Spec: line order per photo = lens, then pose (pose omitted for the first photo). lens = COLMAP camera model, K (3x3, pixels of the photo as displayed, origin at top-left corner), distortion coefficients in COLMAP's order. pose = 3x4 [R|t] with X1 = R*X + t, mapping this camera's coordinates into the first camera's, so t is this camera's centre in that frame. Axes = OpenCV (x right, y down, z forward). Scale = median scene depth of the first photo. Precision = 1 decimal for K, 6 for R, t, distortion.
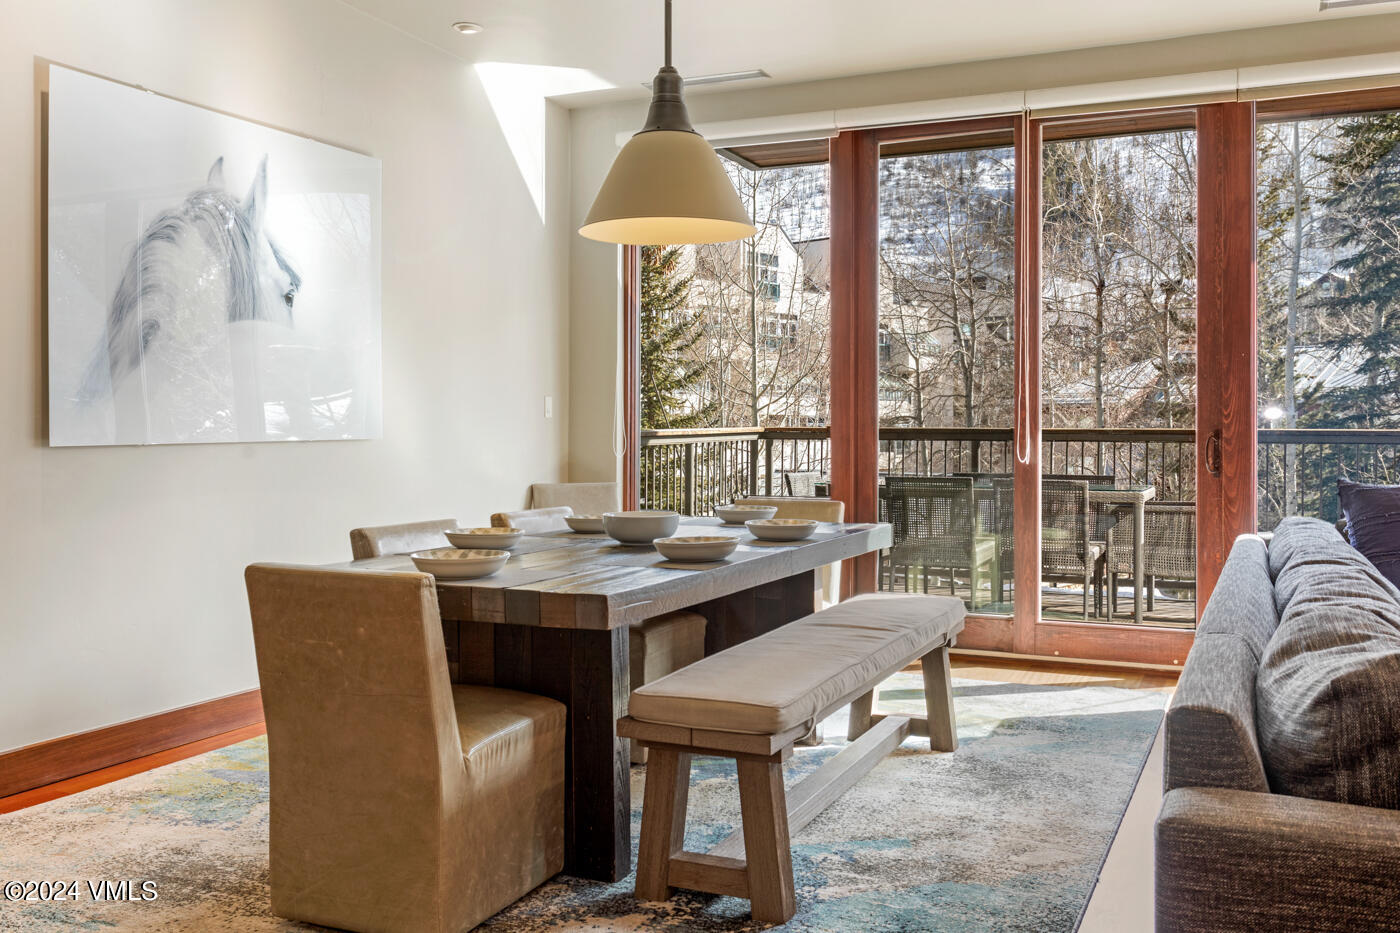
lens RADIAL K [[1211.5, 0, 721.4], [0, 1211.5, 434.9], [0, 0, 1]] dist [0.008763, -0.028912]
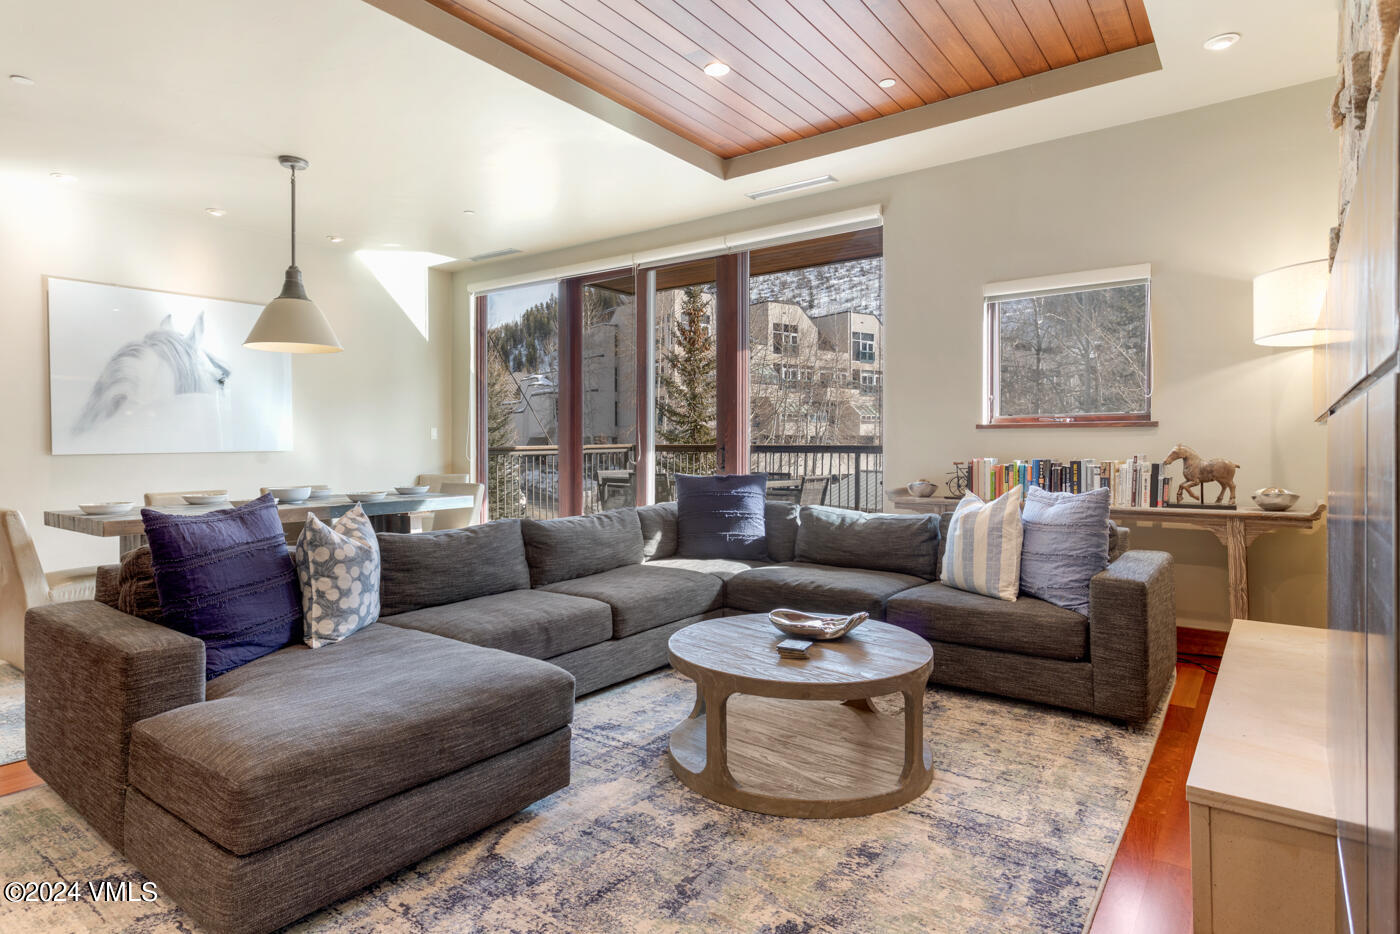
lens RADIAL K [[753.8, 0, 688.7], [0, 753.8, 454.3], [0, 0, 1]] dist [0.016999, -0.001508]
pose [[0.974573, 0.000871, -0.224070, 0.703545], [0.000794, 0.999973, 0.007339, 0.000229], [0.224070, -0.007331, 0.974545, -0.063880]]
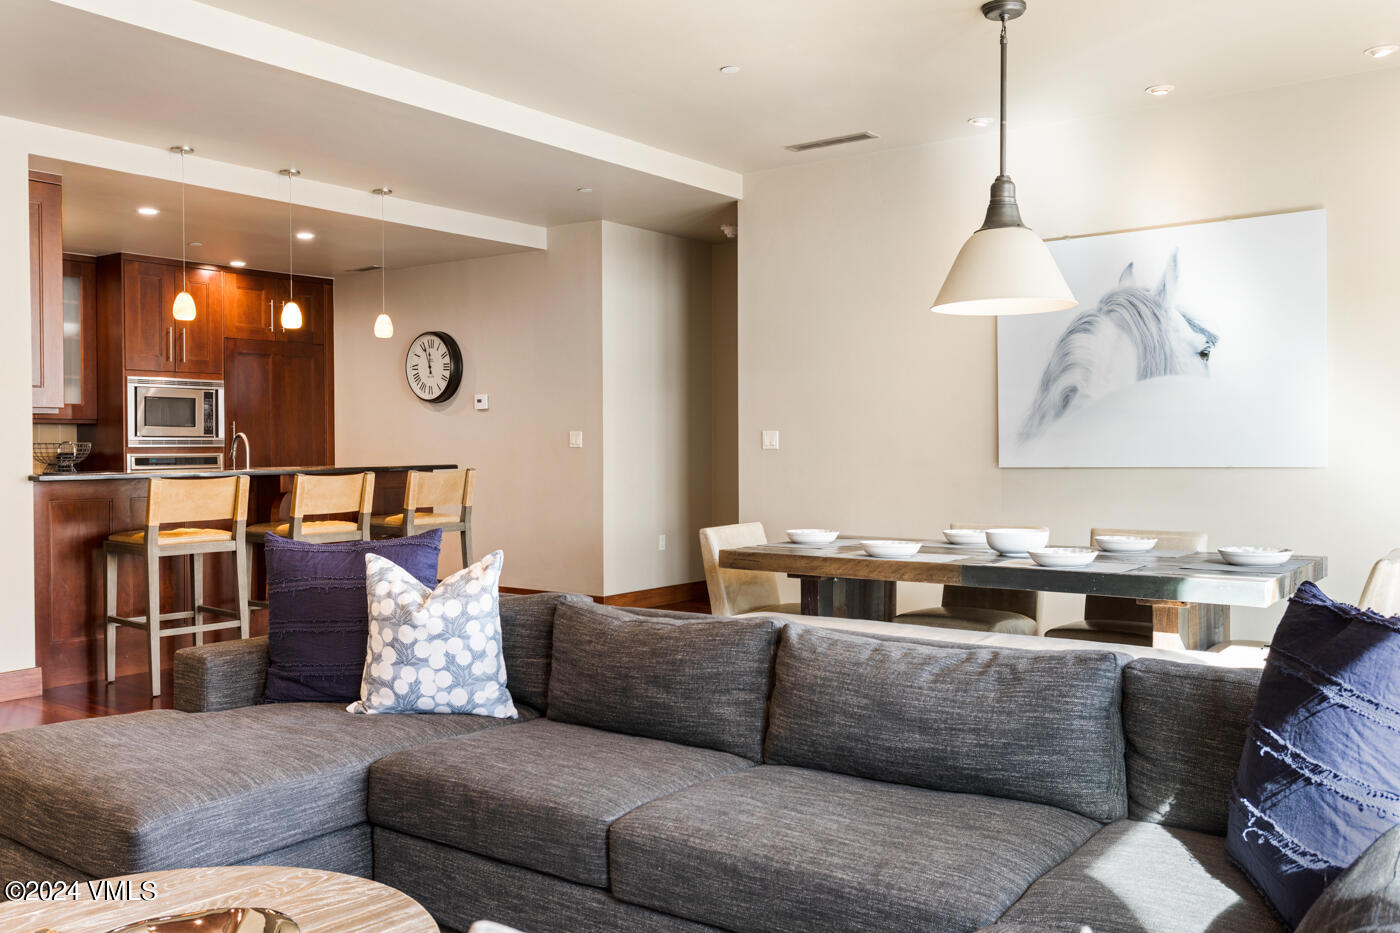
lens RADIAL K [[1211.5, 0, 707.4], [0, 1211.5, 458.3], [0, 0, 1]] dist [0.008763, -0.028912]
pose [[-0.222051, 0.015227, -0.974916, 1.001299], [0.000040, 0.999878, 0.015608, -0.025114], [0.975035, 0.003427, -0.222024, 0.792611]]
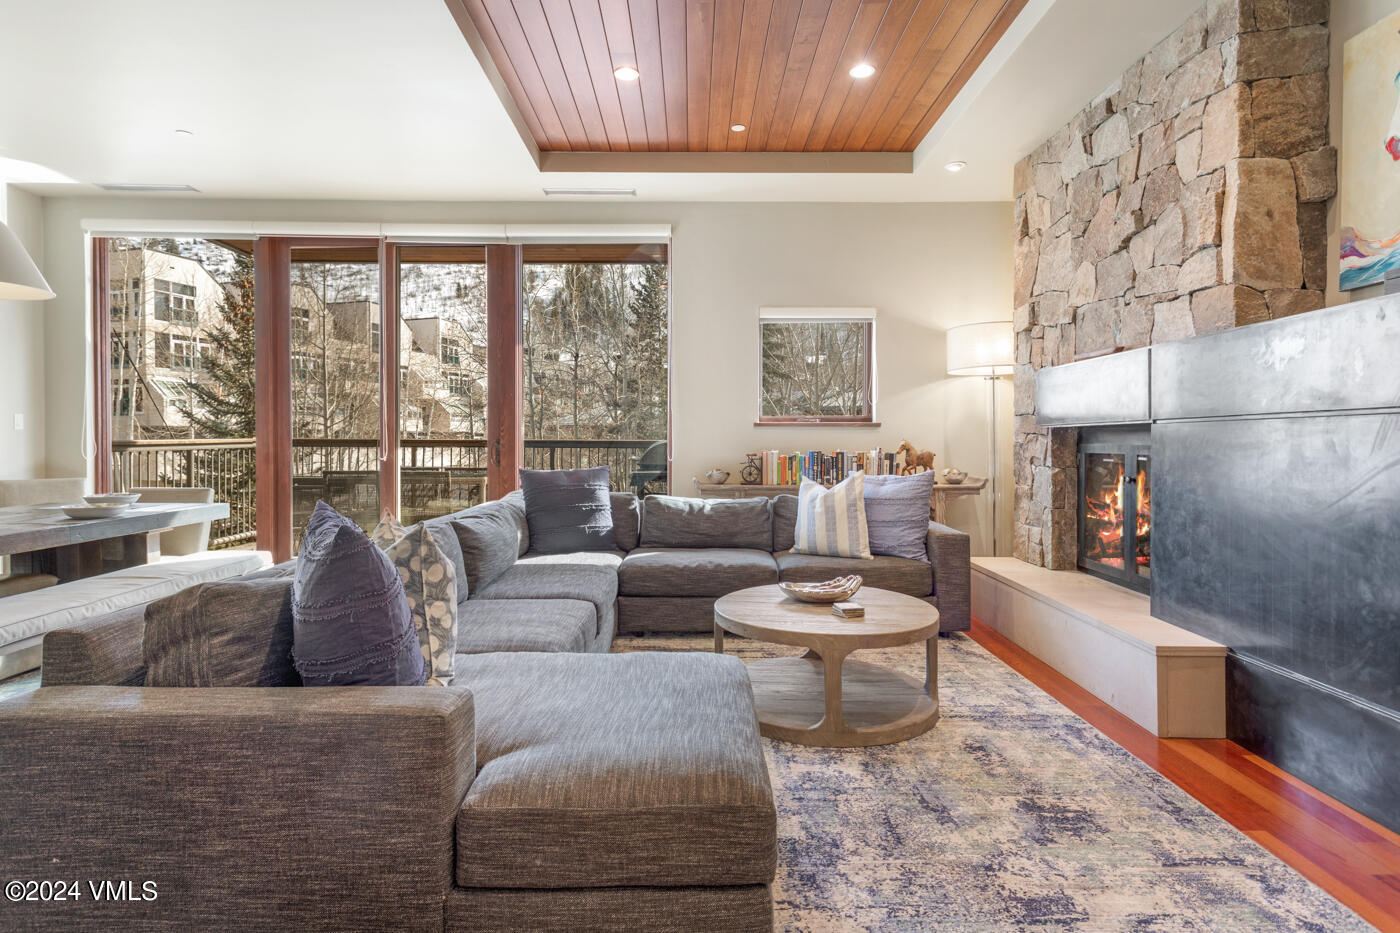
lens RADIAL K [[733.5, 0, 685.1], [0, 733.5, 454.5], [0, 0, 1]] dist [0.010735, 0.001886]
pose [[0.916778, -0.007168, 0.399334, 0.281005], [0.001289, 0.999887, 0.014989, 0.001287], [-0.399396, -0.013227, 0.916683, -0.038959]]
